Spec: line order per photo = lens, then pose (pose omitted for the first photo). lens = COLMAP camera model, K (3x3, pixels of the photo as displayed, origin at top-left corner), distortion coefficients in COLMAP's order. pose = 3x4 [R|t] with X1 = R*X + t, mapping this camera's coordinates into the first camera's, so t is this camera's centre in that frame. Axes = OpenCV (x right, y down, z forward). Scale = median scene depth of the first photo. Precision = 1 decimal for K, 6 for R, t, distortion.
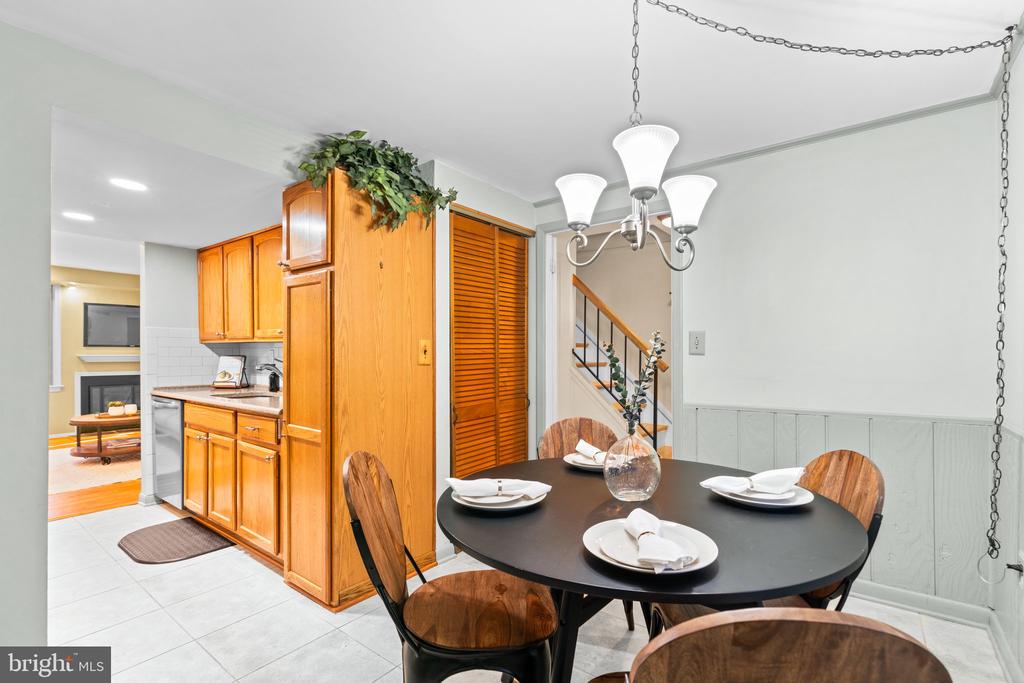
lens RADIAL K [[459.8, 0, 509.0], [0, 459.8, 356.6], [0, 0, 1]] dist [-0.013190, 0.006557]
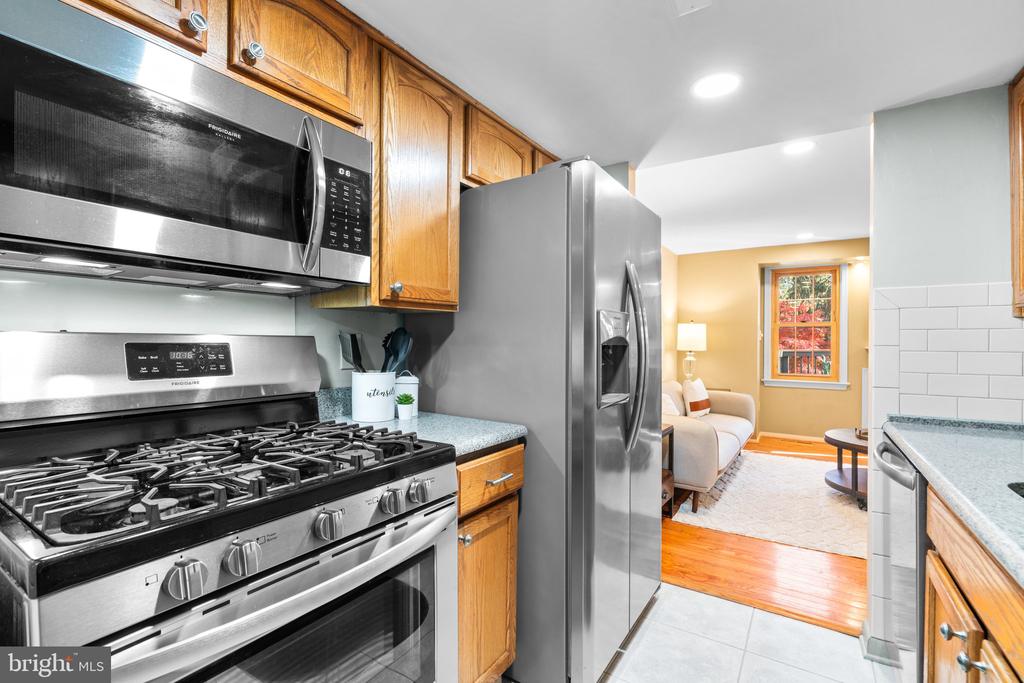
lens RADIAL K [[459.8, 0, 515.1], [0, 459.8, 347.6], [0, 0, 1]] dist [-0.013190, 0.006557]
pose [[0.078432, 0.005769, -0.996903, -0.318294], [-0.009631, 0.999941, 0.005029, -0.001280], [0.996873, 0.009206, 0.078483, 0.545021]]
